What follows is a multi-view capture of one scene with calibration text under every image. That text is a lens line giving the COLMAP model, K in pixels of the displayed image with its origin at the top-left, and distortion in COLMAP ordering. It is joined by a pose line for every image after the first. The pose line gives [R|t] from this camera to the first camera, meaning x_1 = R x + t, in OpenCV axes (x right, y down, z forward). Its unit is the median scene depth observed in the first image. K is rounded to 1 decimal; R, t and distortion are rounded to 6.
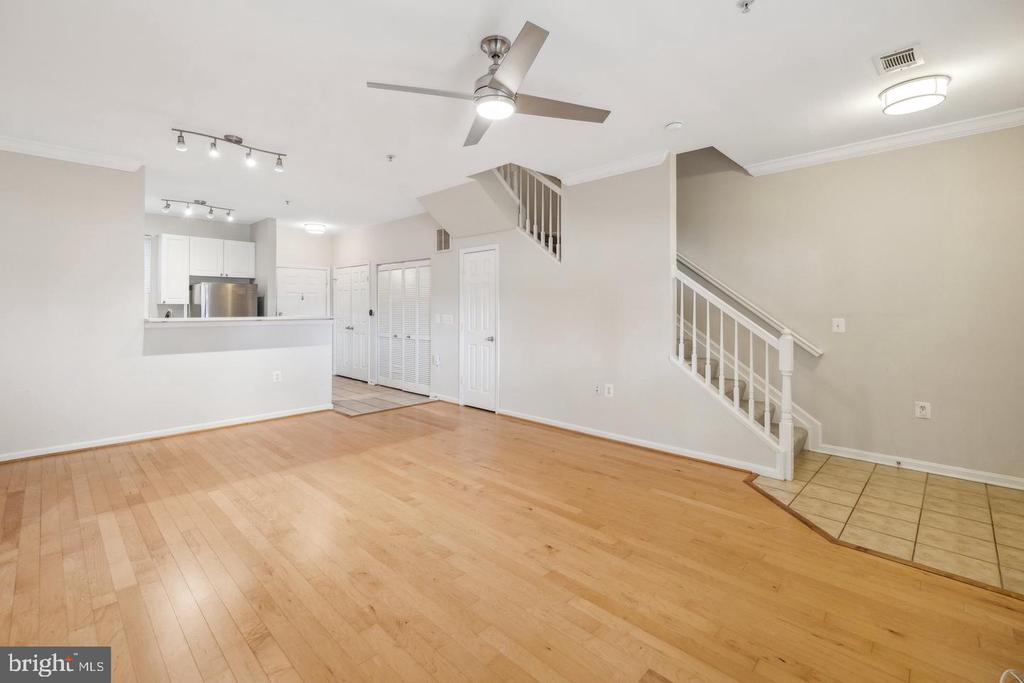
lens RADIAL K [[442.5, 0, 494.8], [0, 442.5, 310.7], [0, 0, 1]] dist [0.004242, 0.000157]
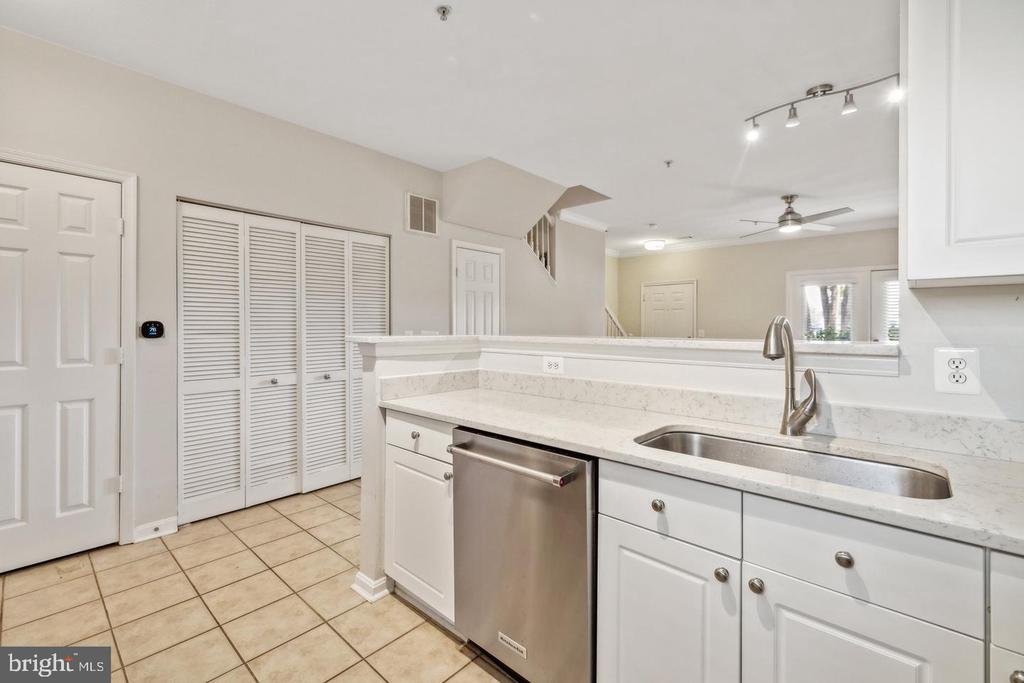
lens RADIAL K [[442.5, 0, 507.6], [0, 442.5, 328.2], [0, 0, 1]] dist [0.004242, 0.000157]
pose [[-0.036762, -0.009160, 0.999282, -0.985133], [-0.007909, 0.999929, 0.008875, -0.000980], [-0.999293, -0.007577, -0.036832, 1.144398]]
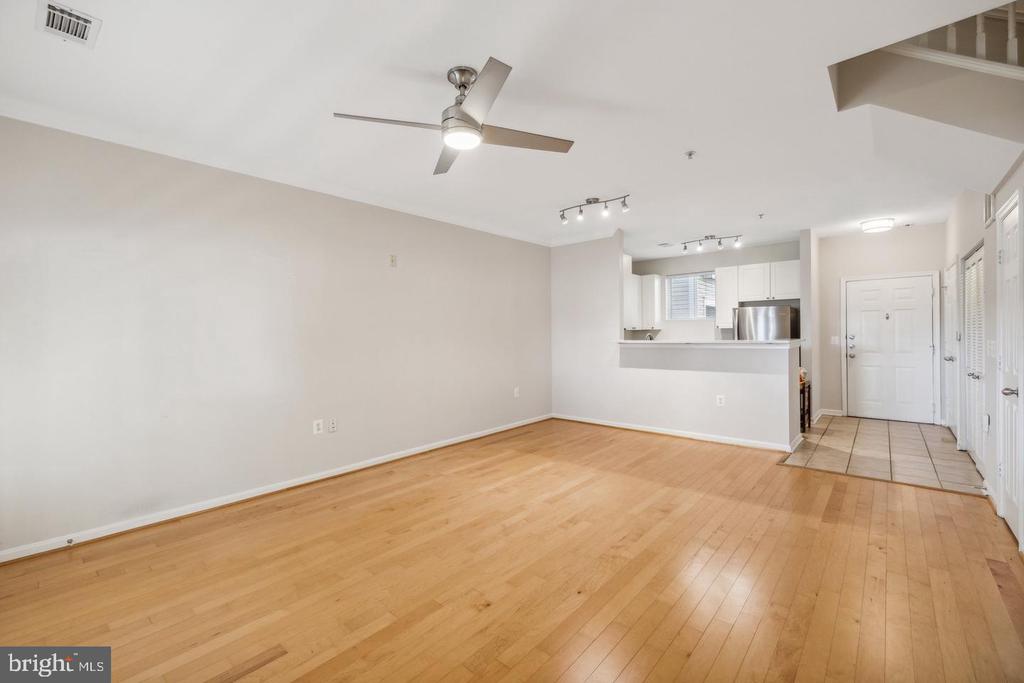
lens RADIAL K [[442.5, 0, 505.2], [0, 442.5, 341.9], [0, 0, 1]] dist [0.004242, 0.000157]
pose [[0.057268, 0.009167, -0.998317, 0.504510], [0.008018, 0.999921, 0.009642, 0.004444], [0.998327, -0.008556, 0.057190, 0.504386]]
